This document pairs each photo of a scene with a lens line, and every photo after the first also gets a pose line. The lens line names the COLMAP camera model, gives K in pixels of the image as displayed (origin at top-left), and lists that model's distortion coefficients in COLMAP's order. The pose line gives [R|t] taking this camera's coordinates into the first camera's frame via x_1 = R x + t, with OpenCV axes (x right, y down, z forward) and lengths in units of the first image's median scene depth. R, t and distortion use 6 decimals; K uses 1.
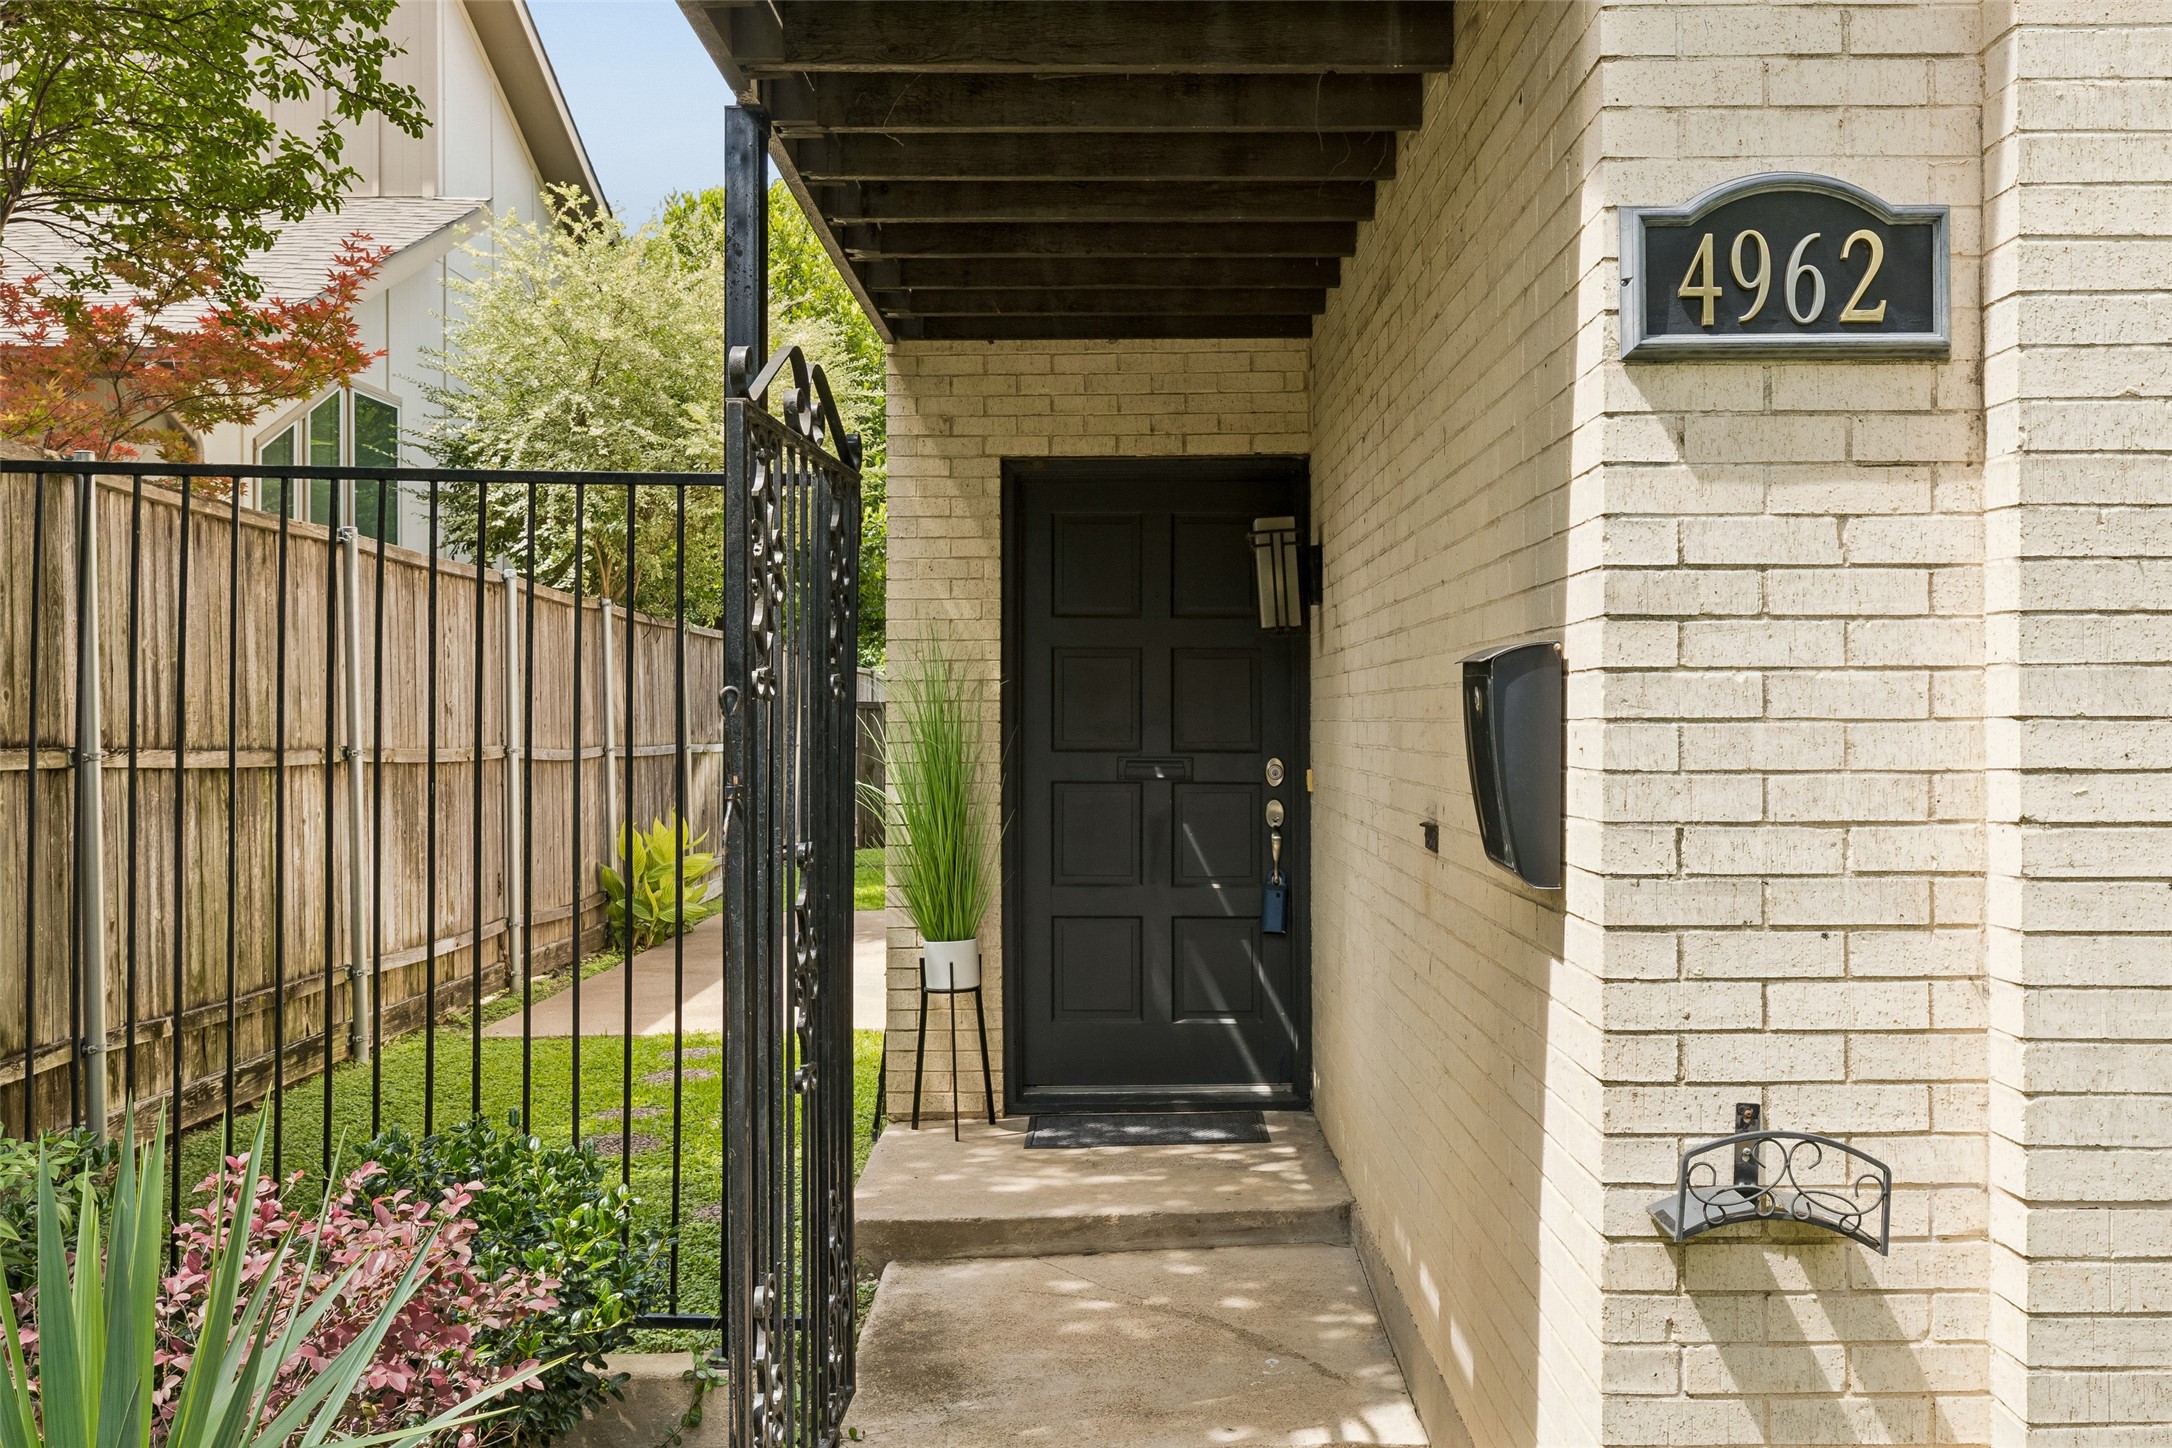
lens RADIAL K [[2199.8, 0, 1087.0], [0, 2199.8, 716.4], [0, 0, 1]] dist [-0.014652, 0.000000]
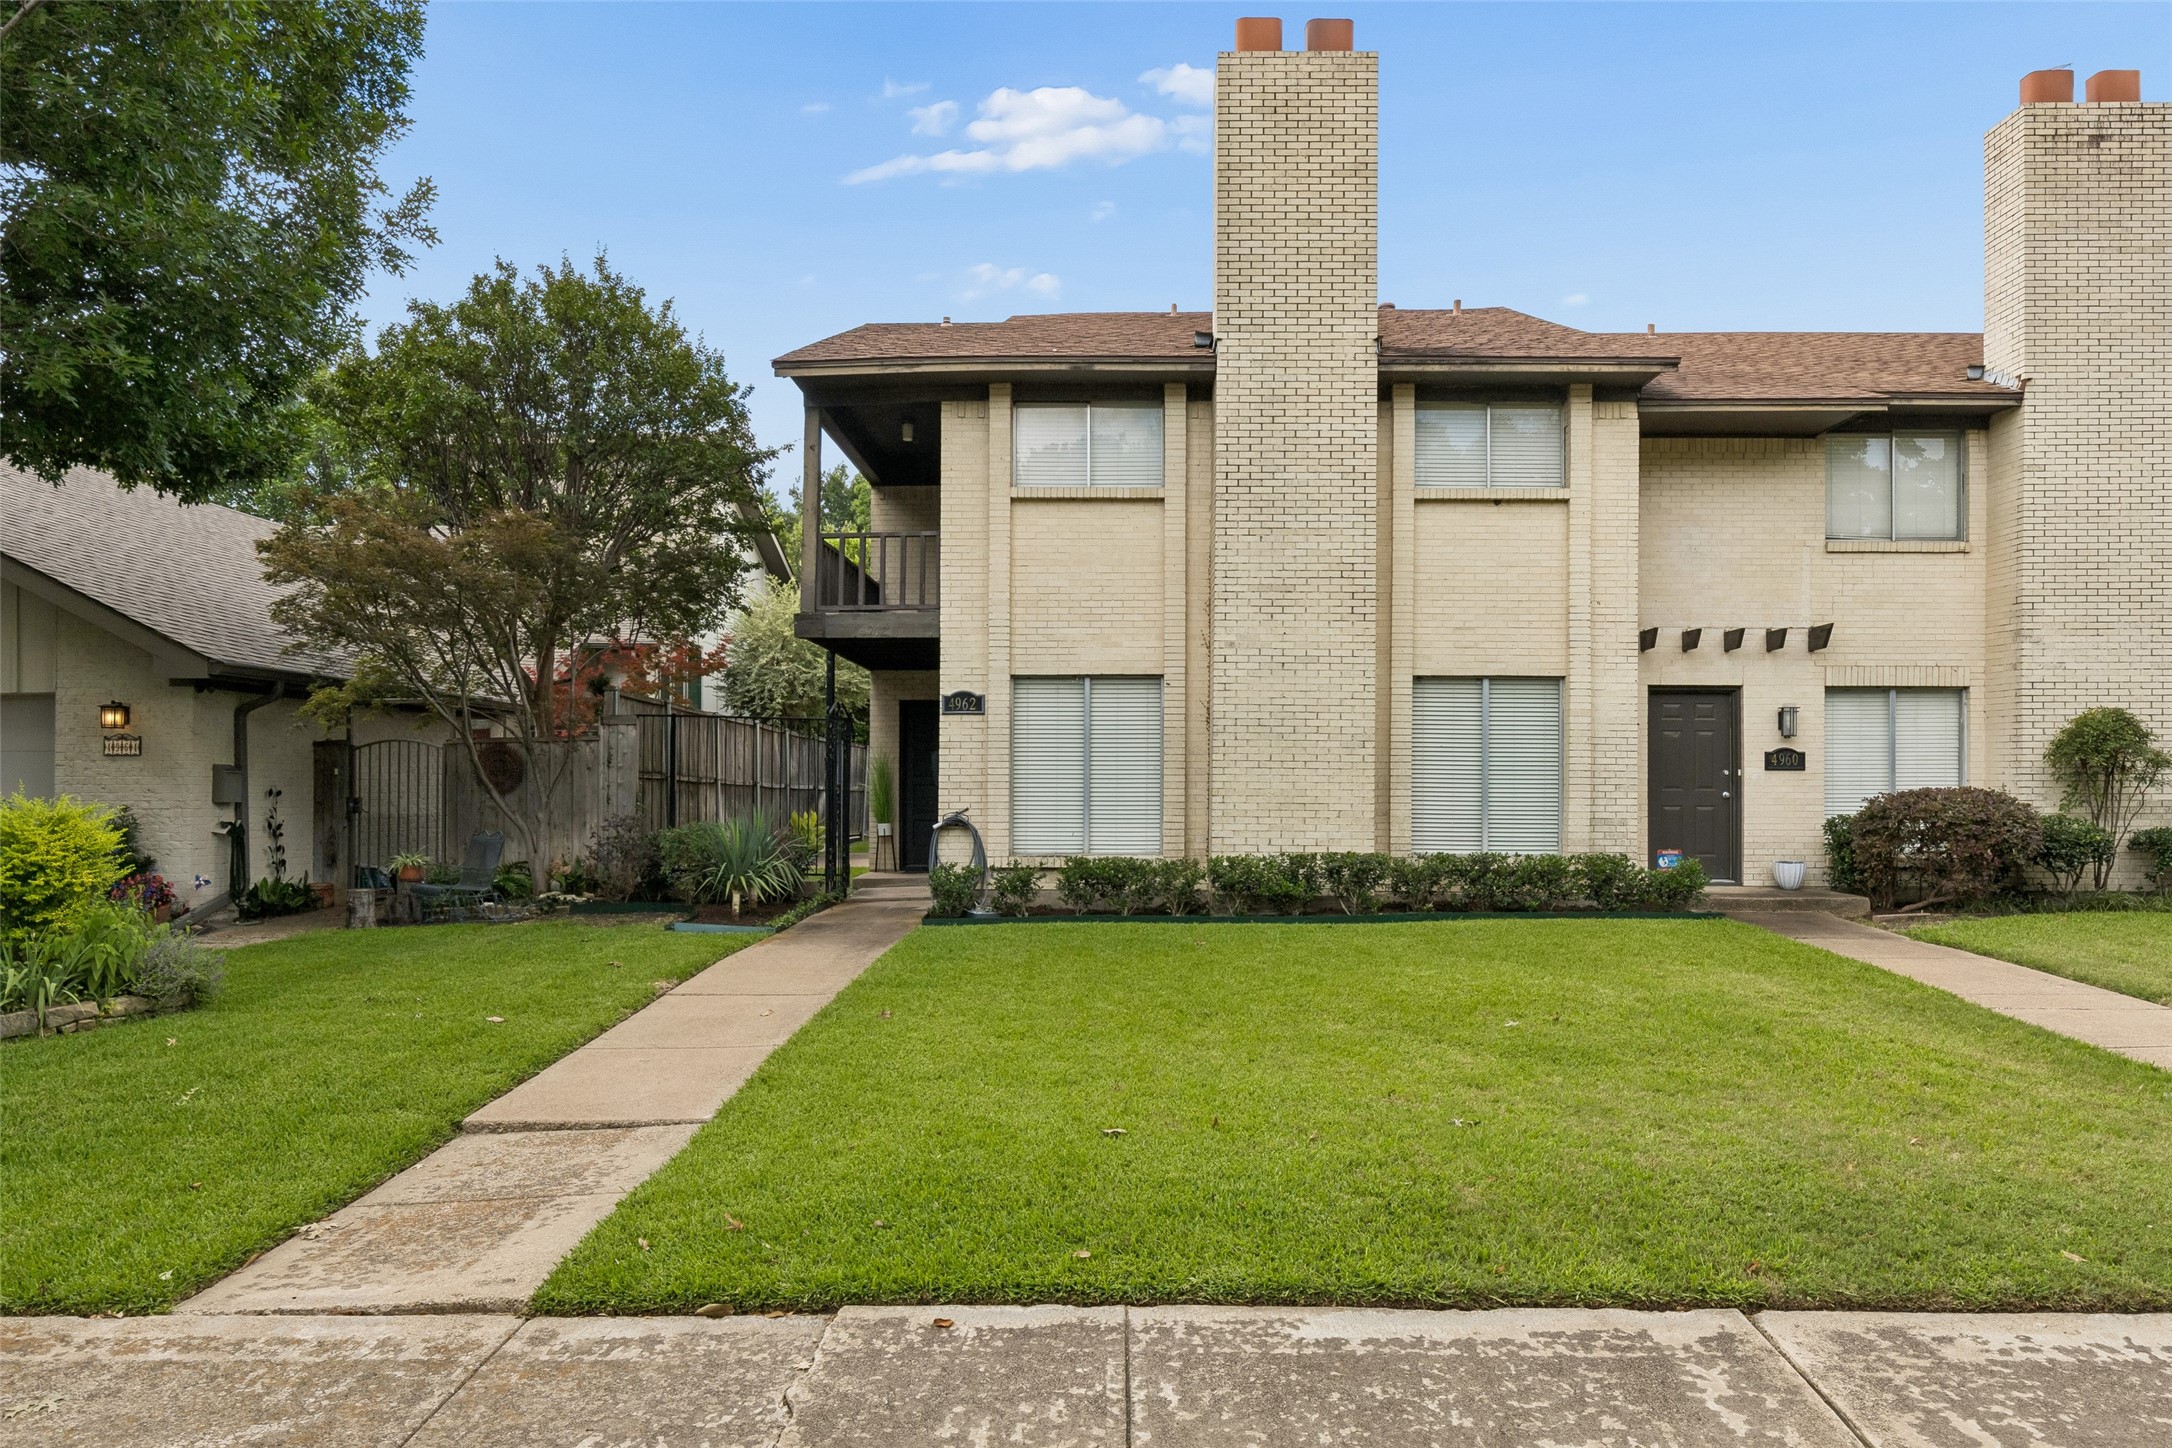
lens RADIAL K [[1524.5, 0, 1087.0], [0, 1524.5, 721.1], [0, 0, 1]] dist [0.001770, -0.000230]
pose [[0.999997, -0.001458, -0.001713, 0.348846], [0.001384, 0.999092, -0.042575, 0.039925], [0.001774, 0.042573, 0.999092, -1.980641]]
